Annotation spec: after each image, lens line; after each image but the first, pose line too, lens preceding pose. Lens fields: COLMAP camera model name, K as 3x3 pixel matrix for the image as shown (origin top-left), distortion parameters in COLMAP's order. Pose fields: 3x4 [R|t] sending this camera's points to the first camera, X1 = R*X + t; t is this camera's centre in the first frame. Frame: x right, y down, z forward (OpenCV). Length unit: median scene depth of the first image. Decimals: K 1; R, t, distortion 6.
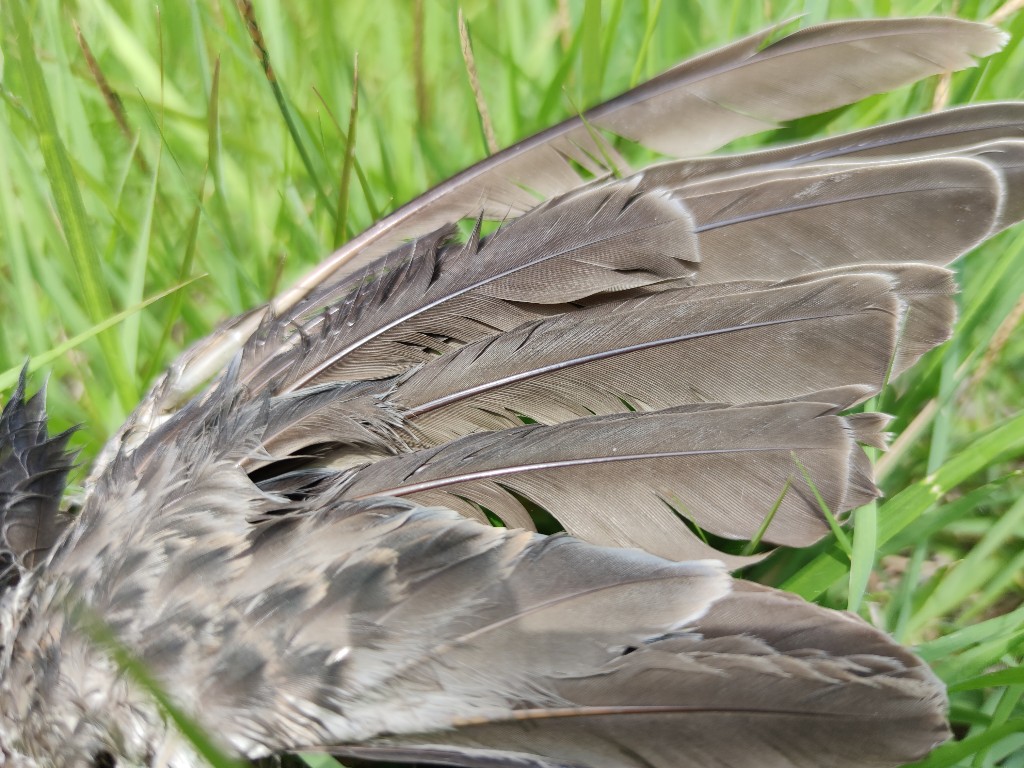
lens RADIAL K [[767.4, 0, 512.7], [0, 767.4, 388.2], [0, 0, 1]] dist [0.032211, -0.016107]
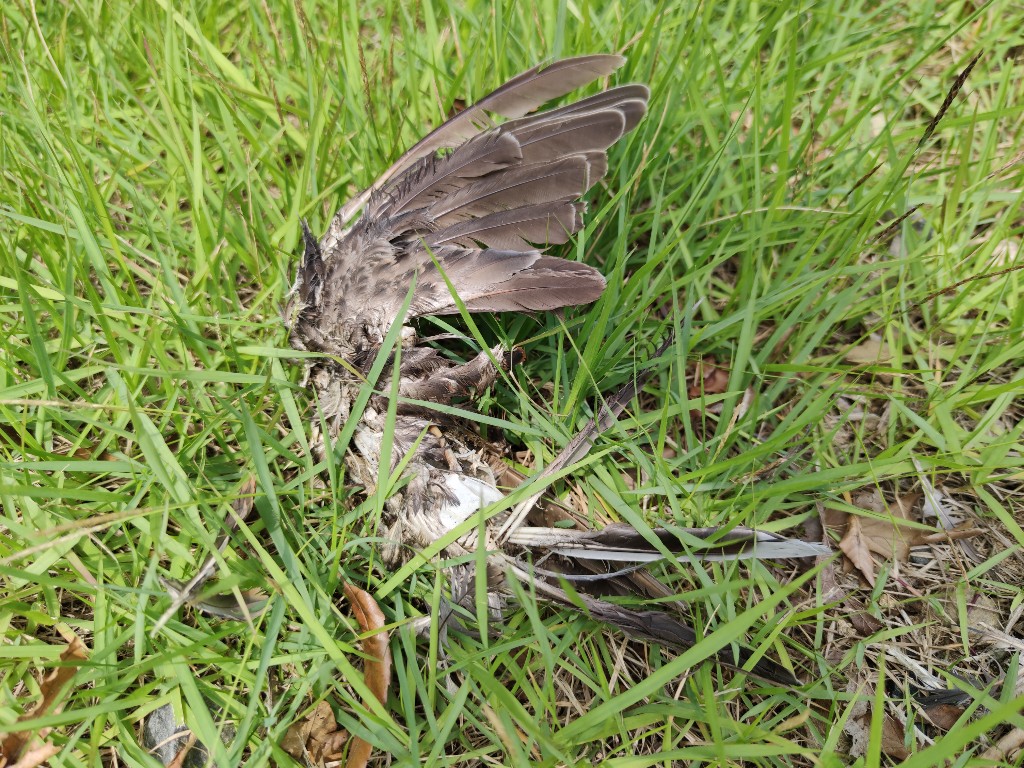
lens RADIAL K [[767.4, 0, 516.5], [0, 767.4, 379.8], [0, 0, 1]] dist [0.032211, -0.016107]
pose [[0.979446, -0.138425, 0.146709, -0.342097], [0.115550, 0.981228, 0.154399, 0.222667], [-0.165328, -0.134274, 0.977055, -2.053556]]
